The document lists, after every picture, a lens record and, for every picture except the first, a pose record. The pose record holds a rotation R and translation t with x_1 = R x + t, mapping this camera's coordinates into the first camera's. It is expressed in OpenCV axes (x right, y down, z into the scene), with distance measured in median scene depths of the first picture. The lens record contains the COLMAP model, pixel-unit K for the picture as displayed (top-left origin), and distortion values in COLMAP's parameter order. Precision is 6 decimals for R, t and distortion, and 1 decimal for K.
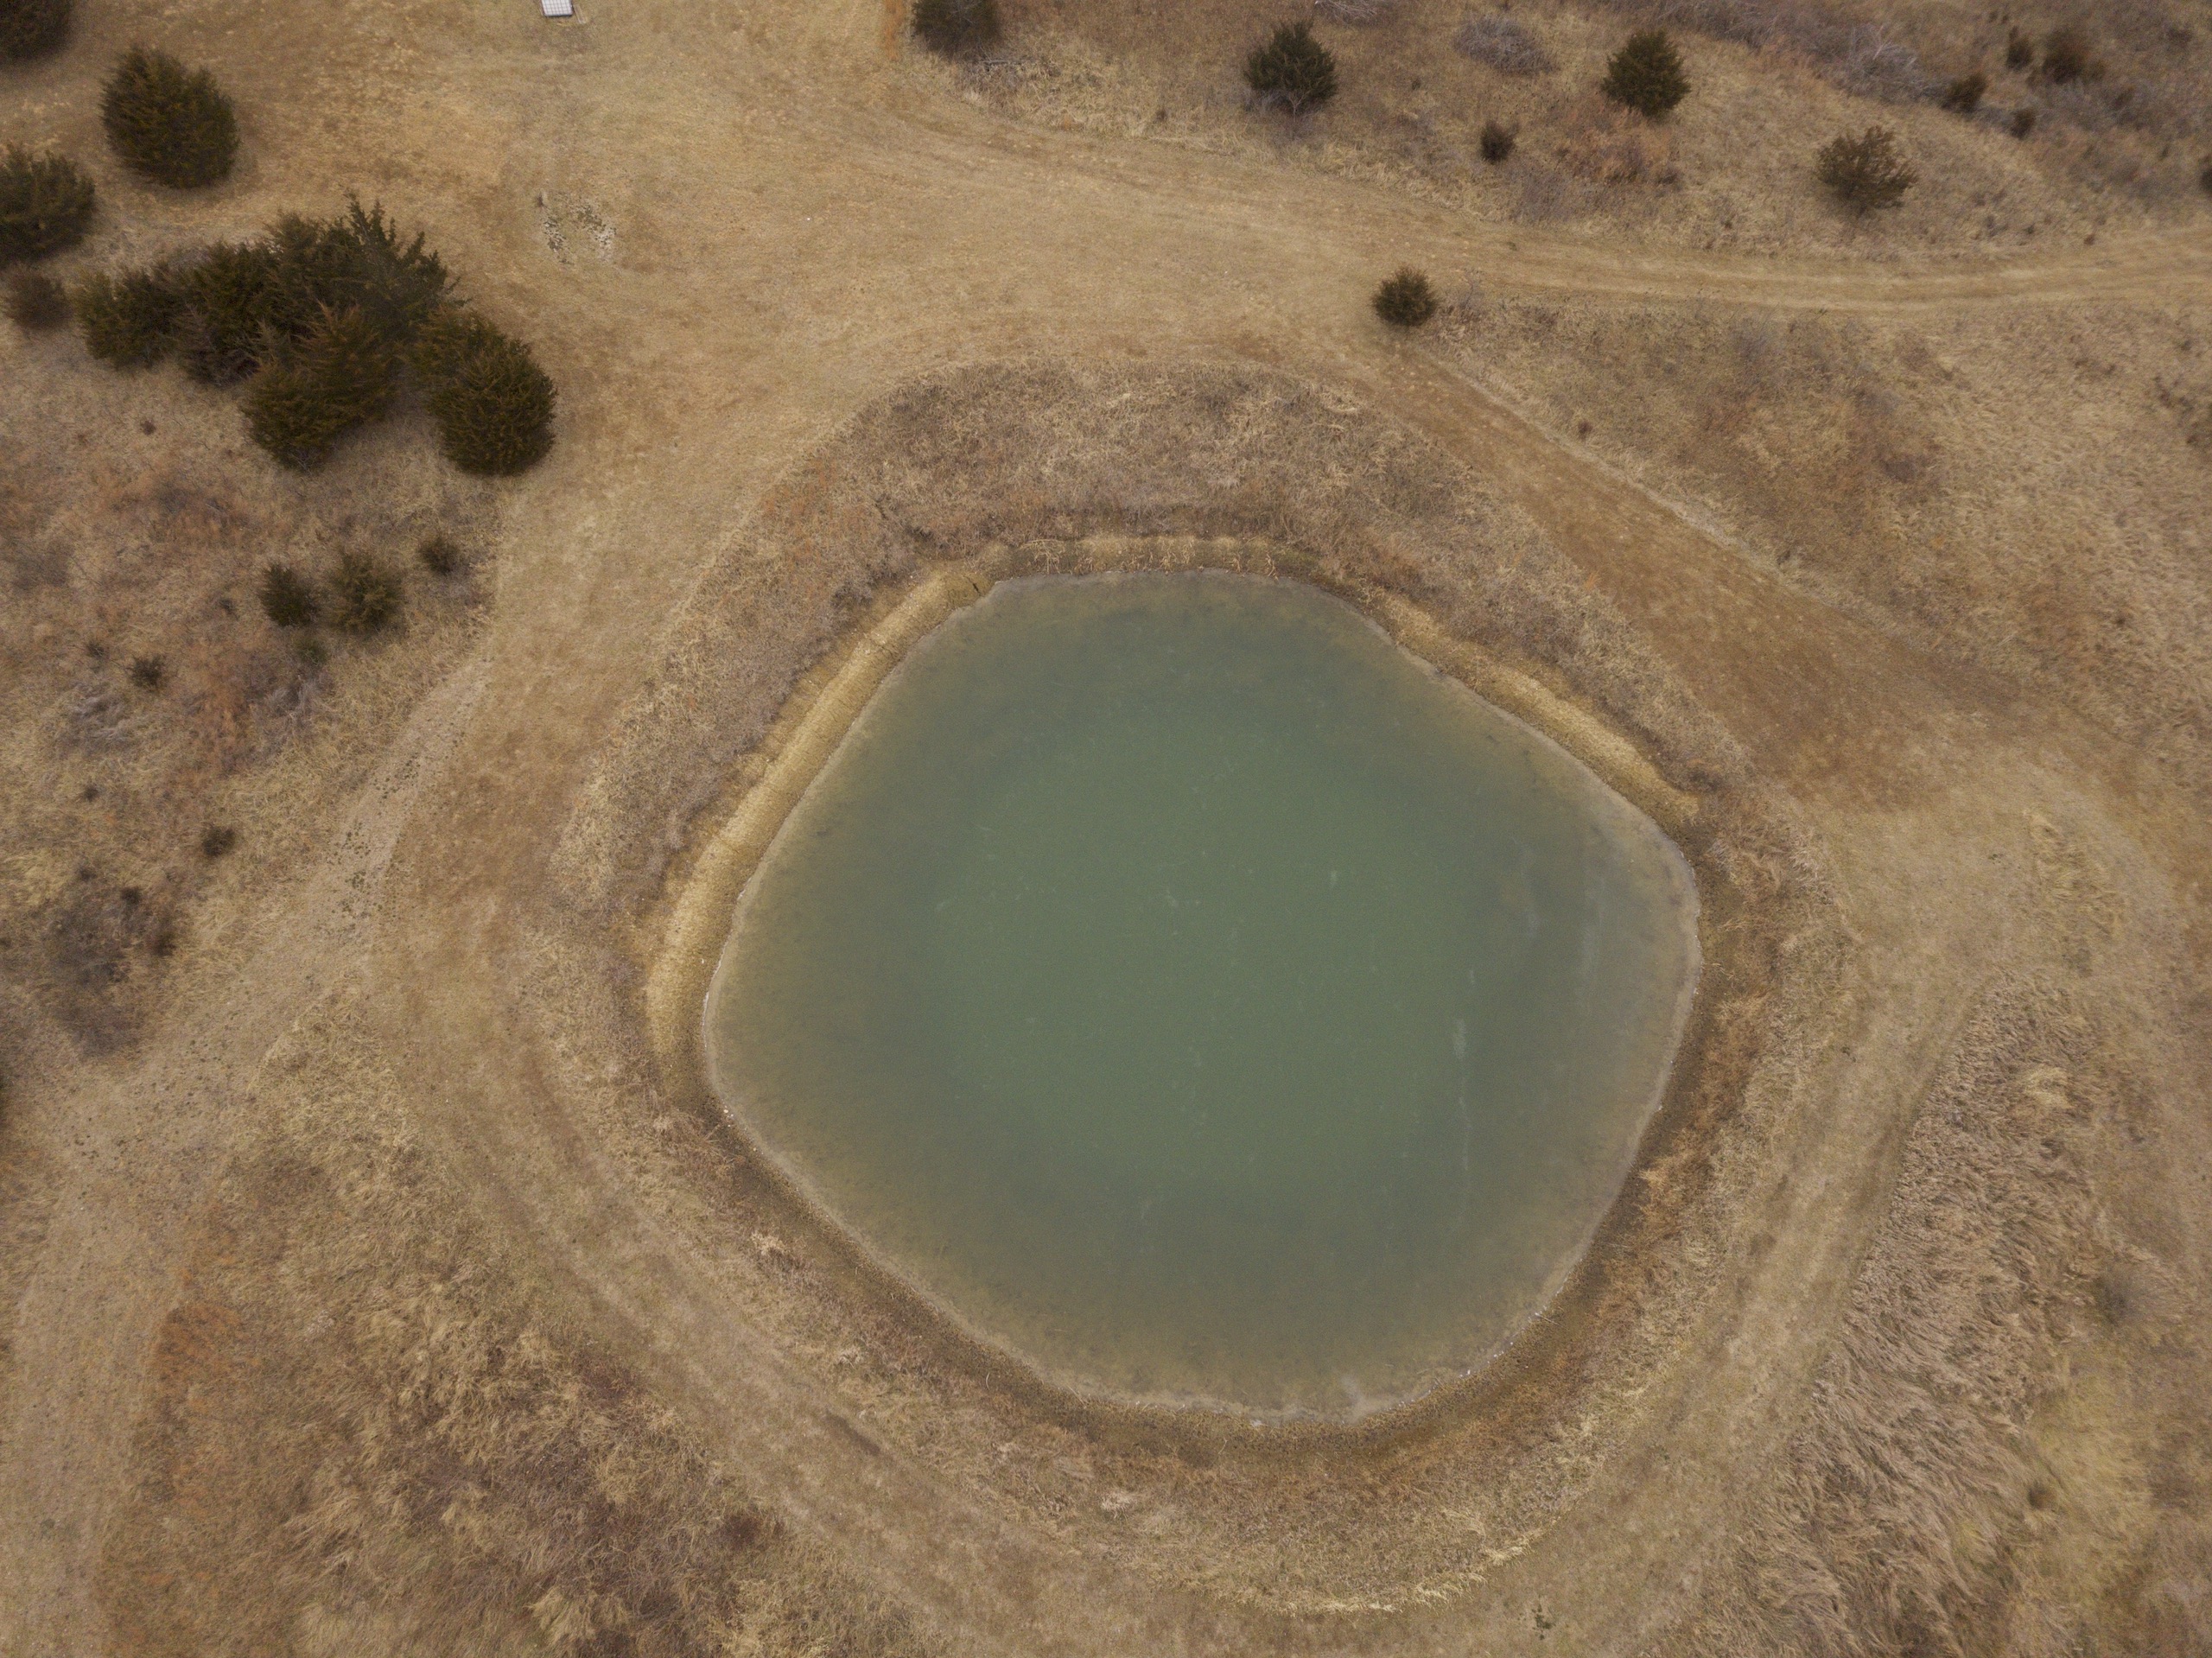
lens RADIAL K [[1672.6, 0, 1100.2], [0, 1672.6, 861.2], [0, 0, 1]] dist [0.029867, -0.036596]
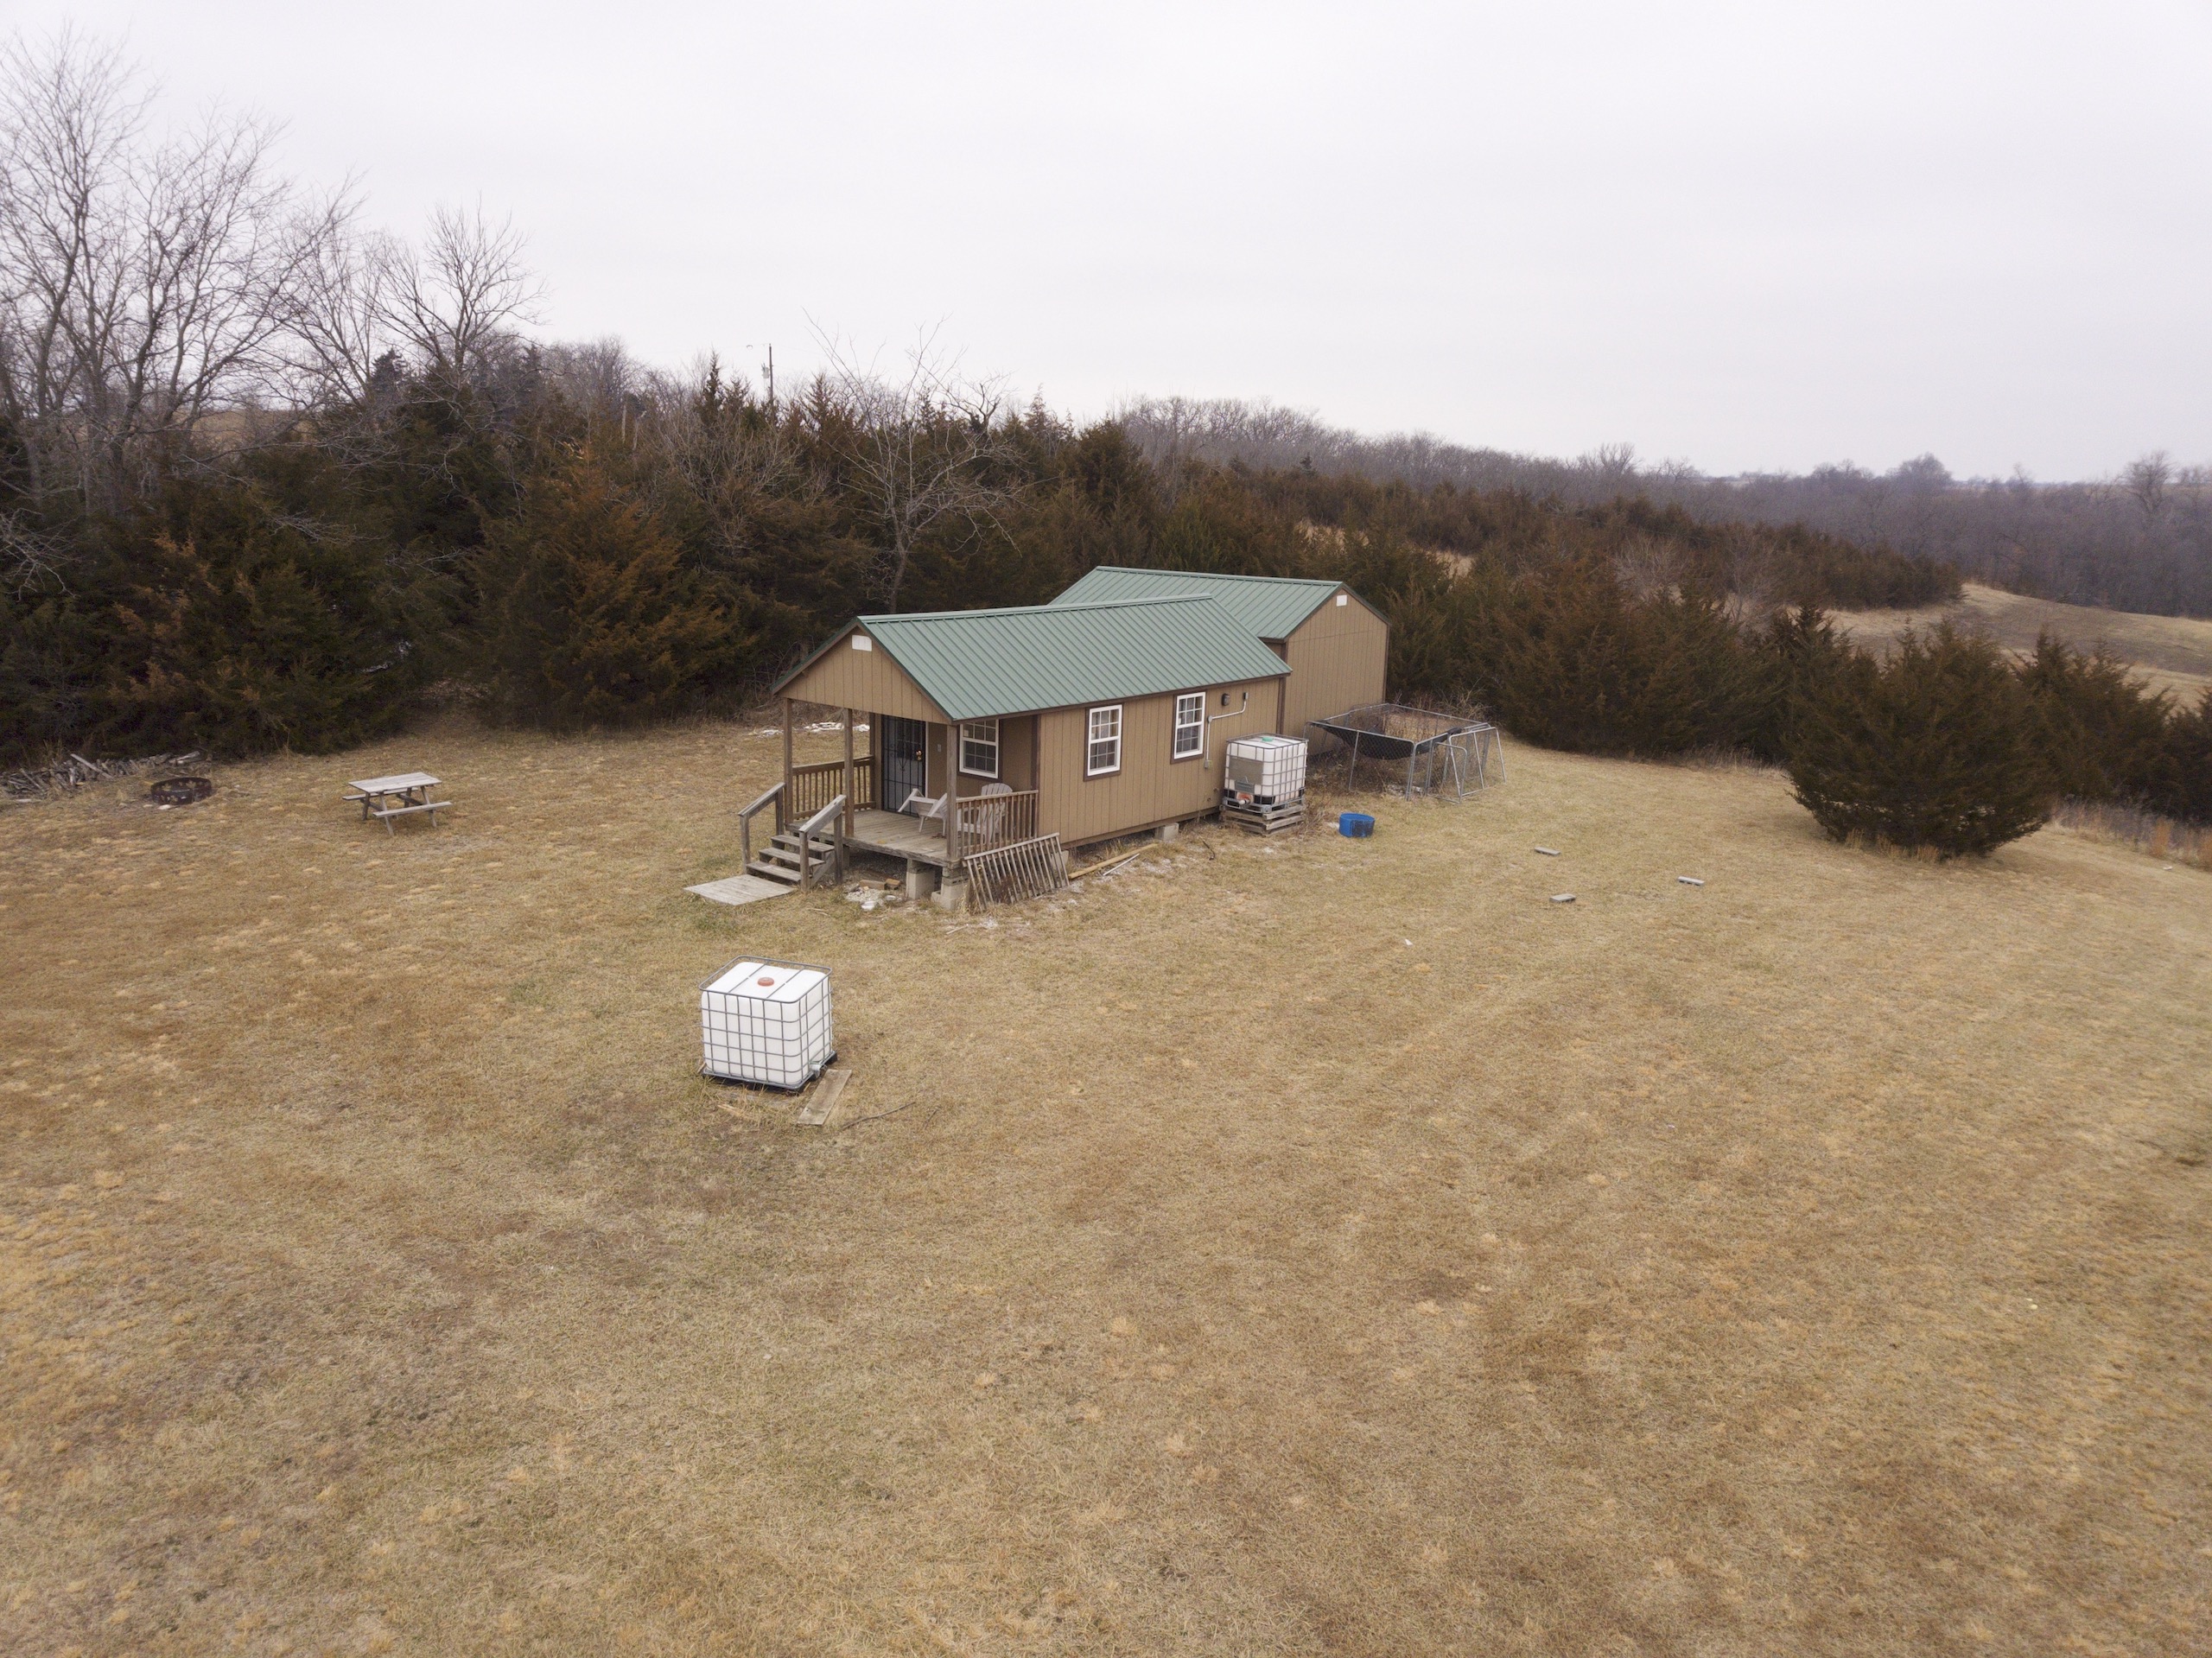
lens RADIAL K [[1681.4, 0, 1105.0], [0, 1681.4, 832.8], [0, 0, 1]] dist [0.022969, -0.000210]
pose [[0.875767, 0.090308, -0.474212, -0.193126], [-0.413047, 0.648617, -0.639287, -0.462089], [0.249849, 0.755739, 0.605338, 0.990039]]
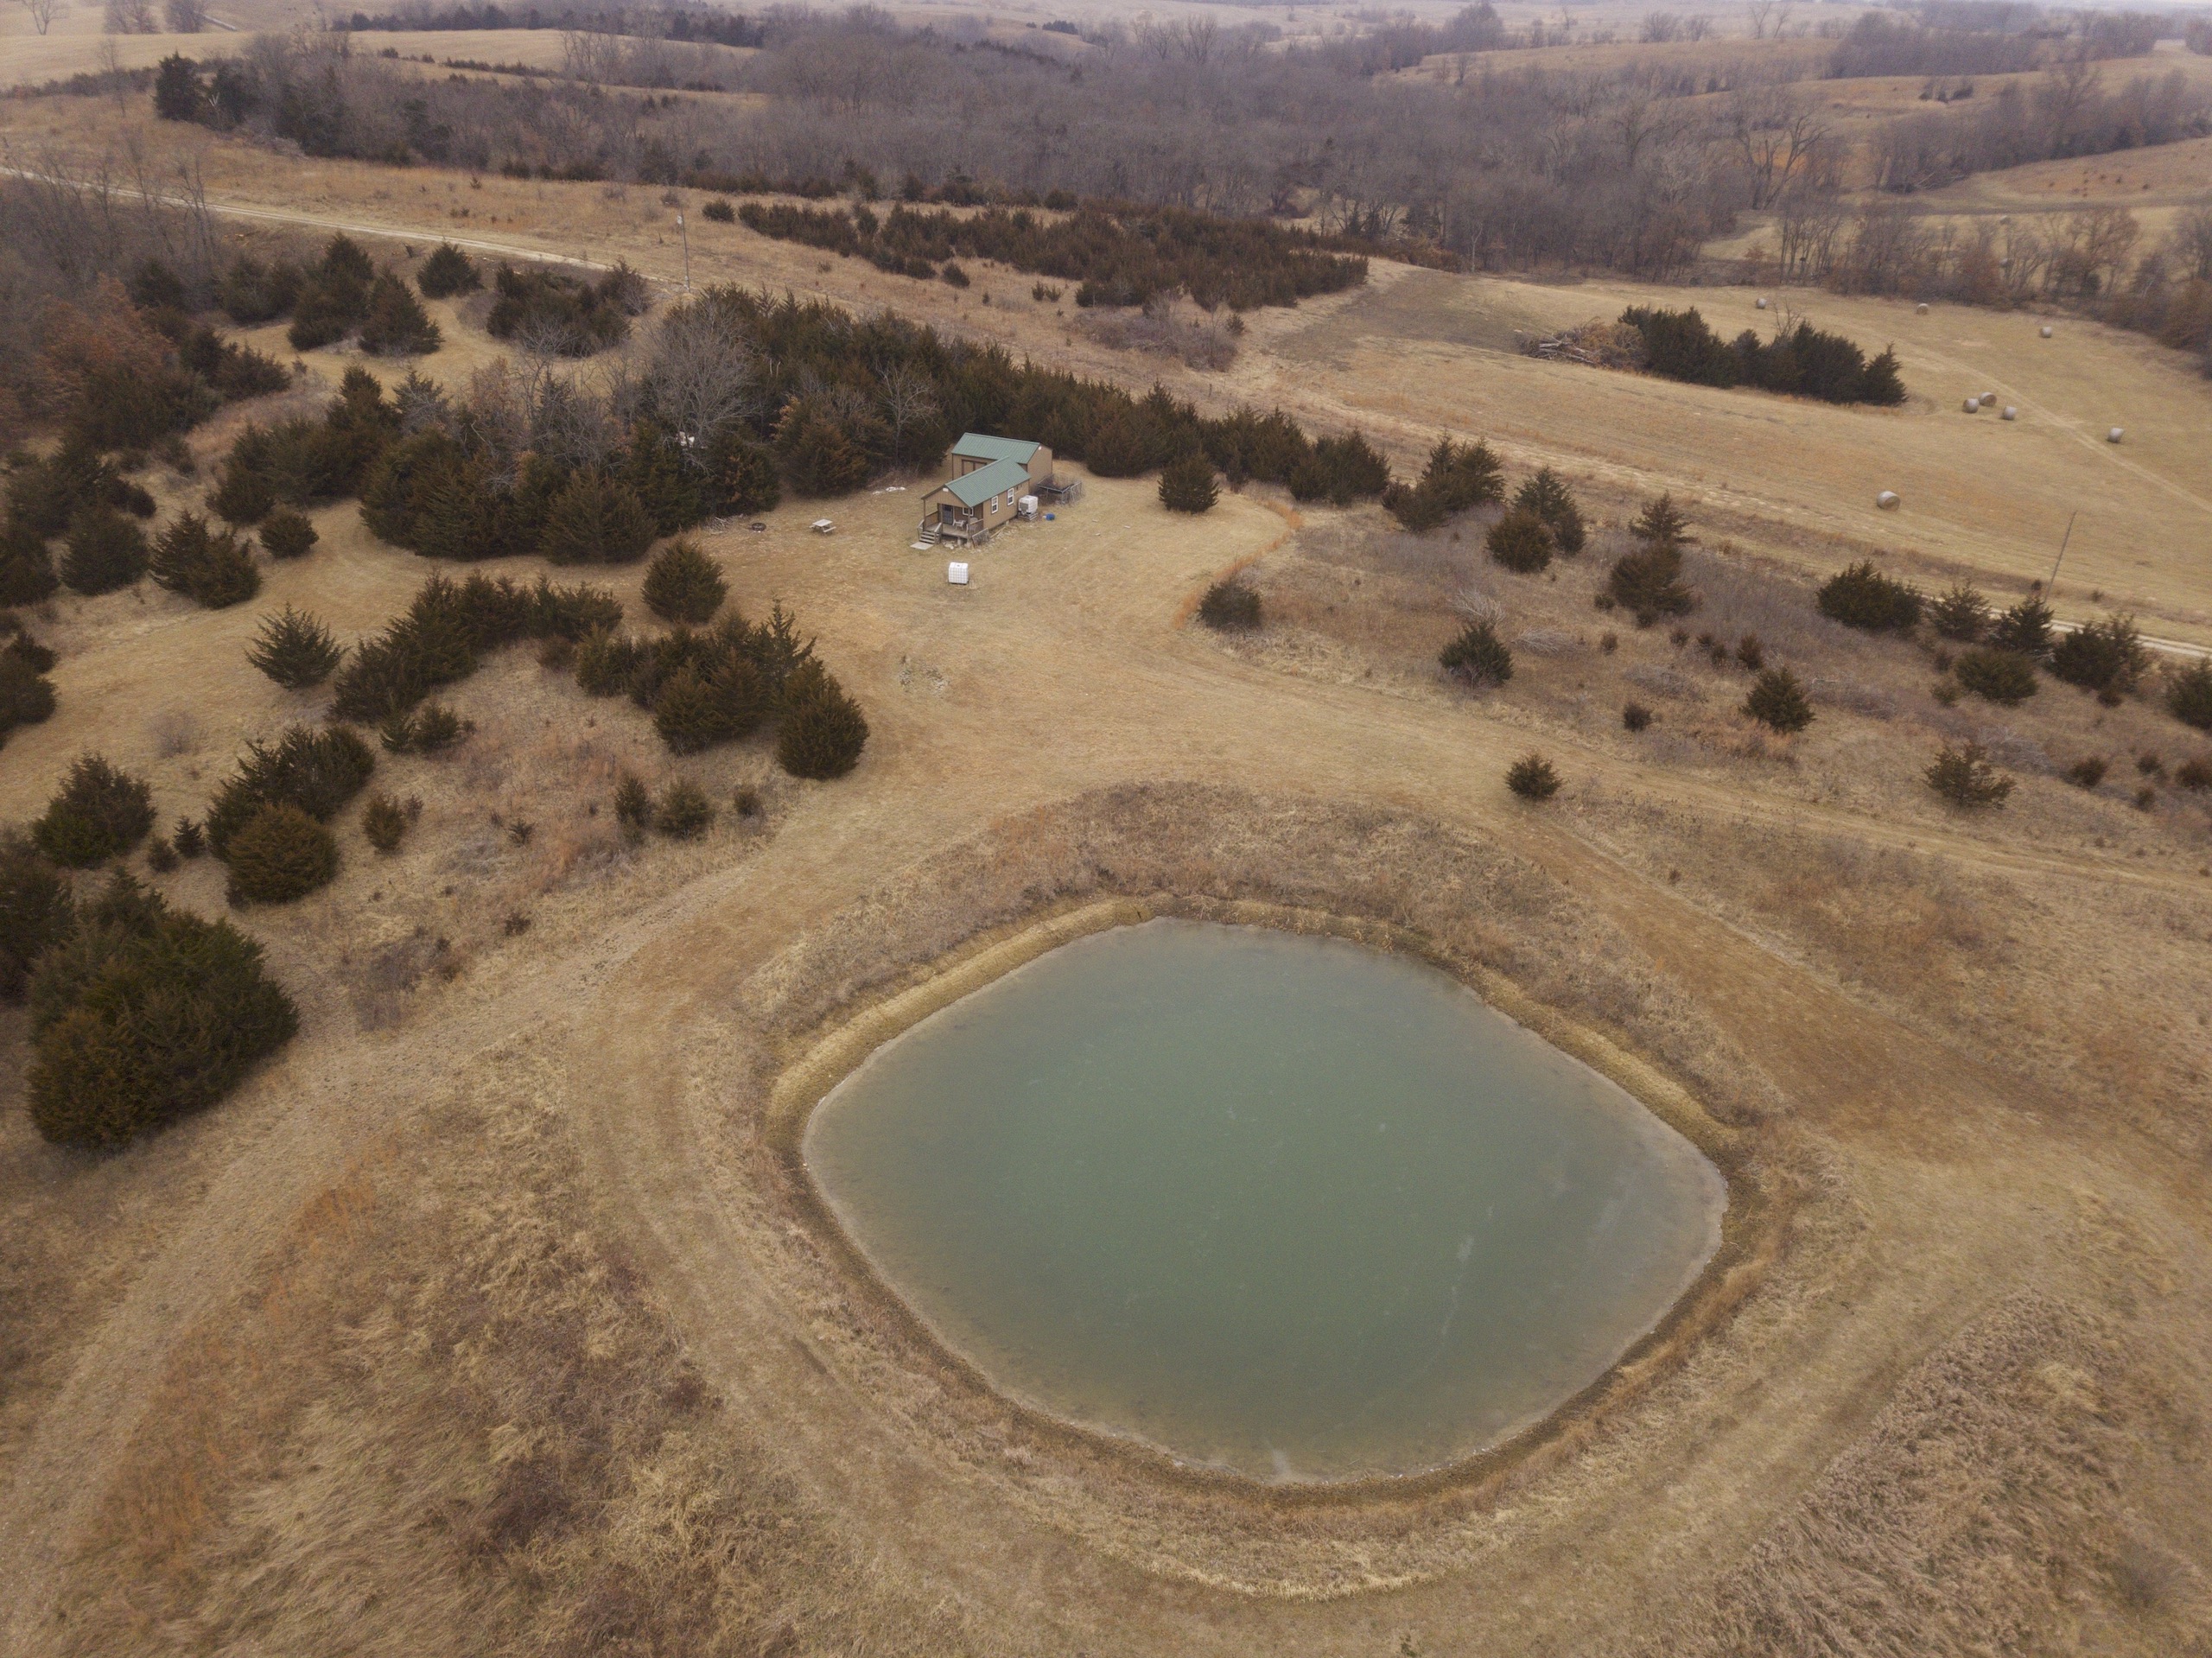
lens RADIAL K [[1672.6, 0, 1100.2], [0, 1672.6, 861.2], [0, 0, 1]] dist [0.029867, -0.036596]
pose [[0.961233, 0.119190, -0.248647, 0.207947], [-0.232505, 0.835122, -0.498511, 0.443186], [0.148233, 0.536996, 0.830459, -0.041775]]
